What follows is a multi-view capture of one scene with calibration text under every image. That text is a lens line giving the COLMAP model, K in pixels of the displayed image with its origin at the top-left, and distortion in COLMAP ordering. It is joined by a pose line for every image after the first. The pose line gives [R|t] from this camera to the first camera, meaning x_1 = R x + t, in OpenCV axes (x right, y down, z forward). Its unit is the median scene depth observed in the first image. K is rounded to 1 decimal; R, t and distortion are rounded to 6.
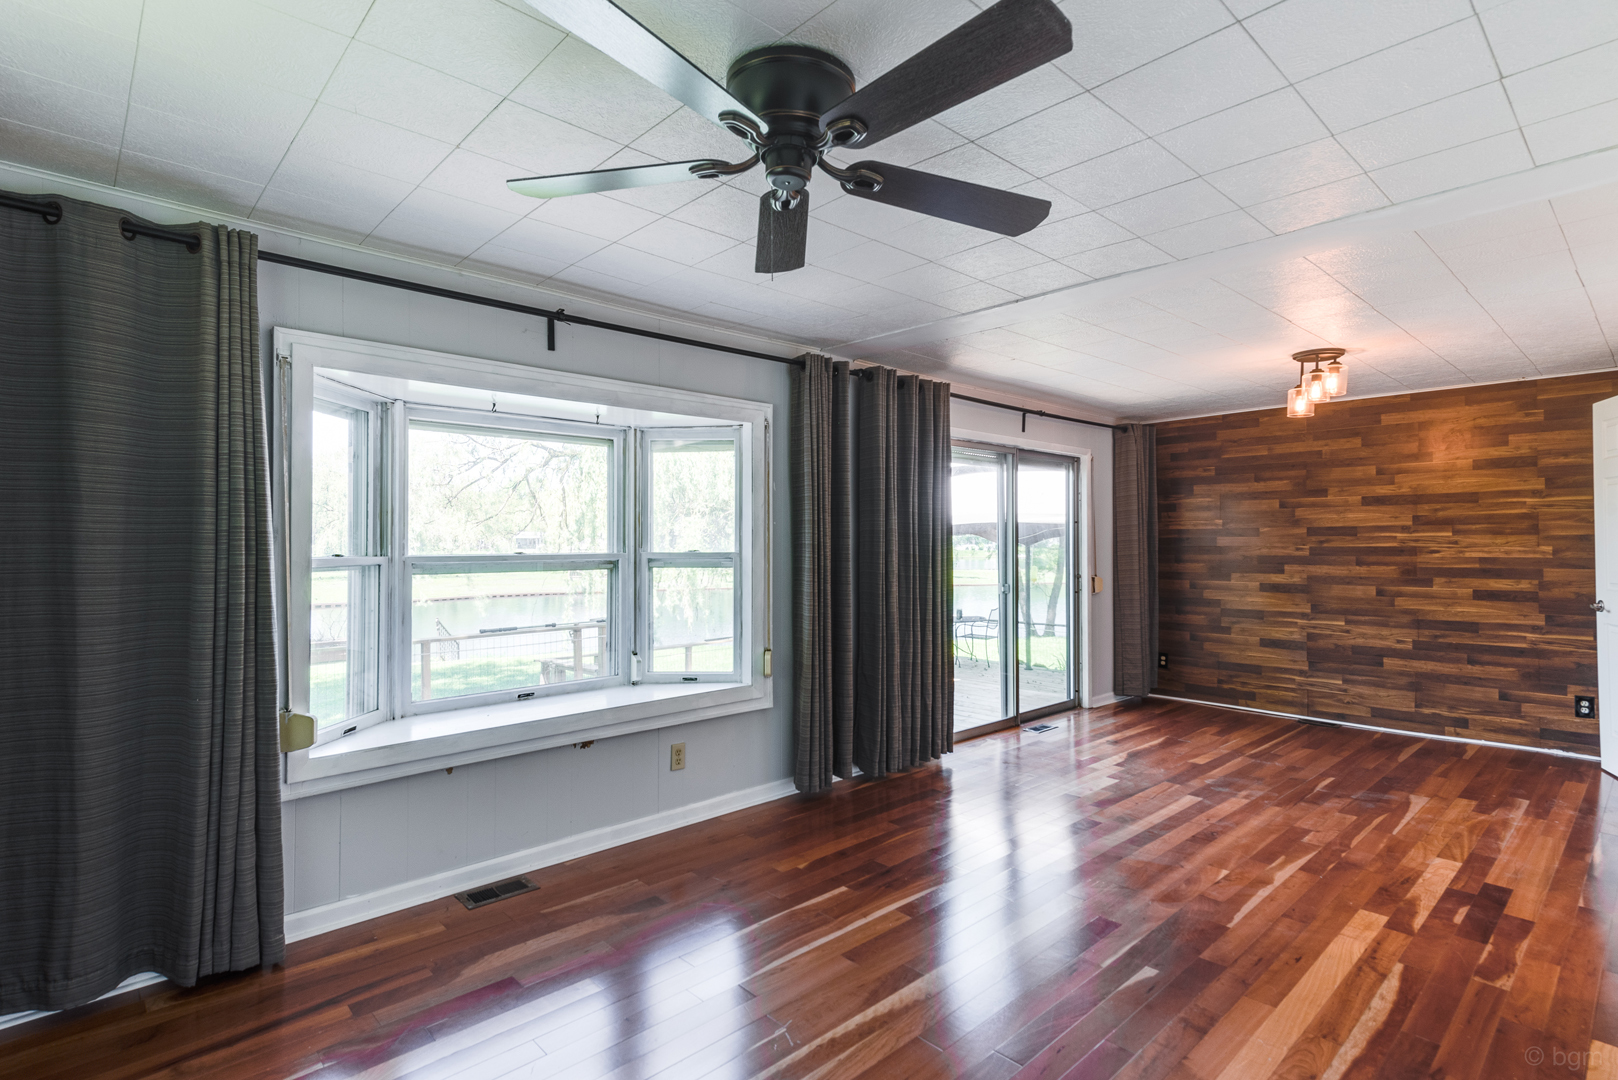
lens RADIAL K [[806.2, 0, 812.8], [0, 806.2, 539.8], [0, 0, 1]] dist [0.025266, -0.000355]
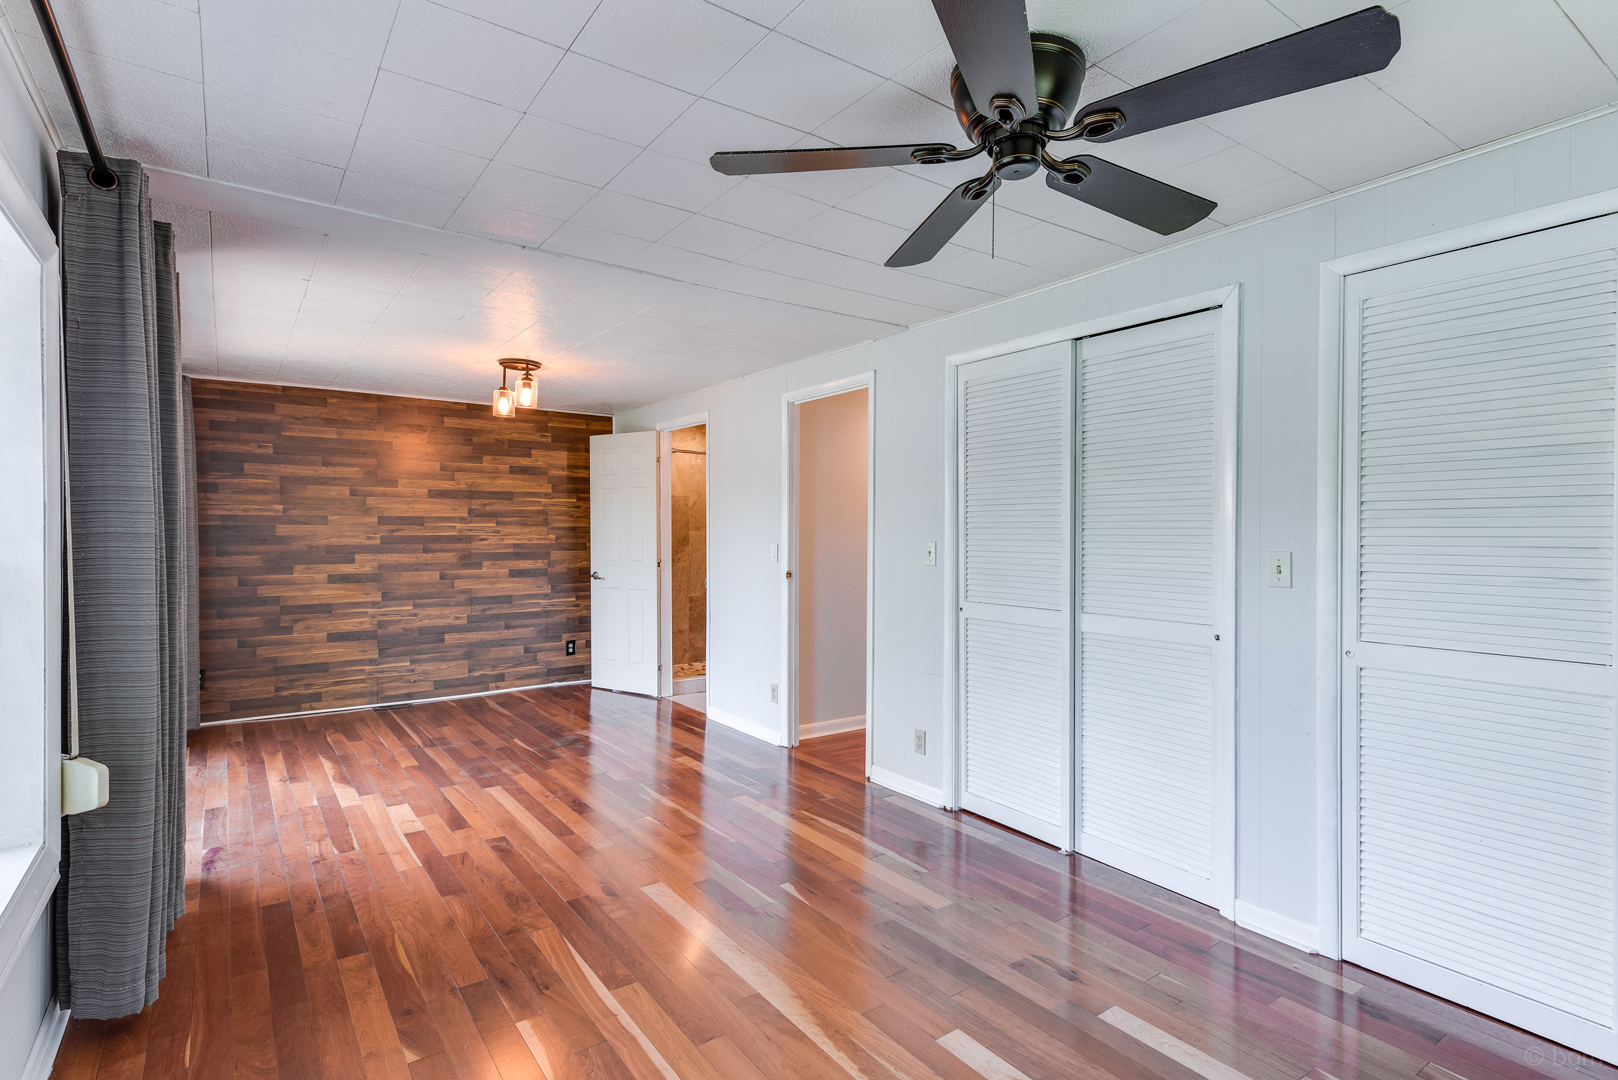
lens RADIAL K [[806.2, 0, 811.8], [0, 806.2, 539.9], [0, 0, 1]] dist [0.025266, -0.000355]
pose [[0.125308, -0.007923, 0.992086, -0.343569], [-0.005846, 0.999945, 0.008724, 0.002047], [-0.992101, -0.006893, 0.125255, 0.364172]]
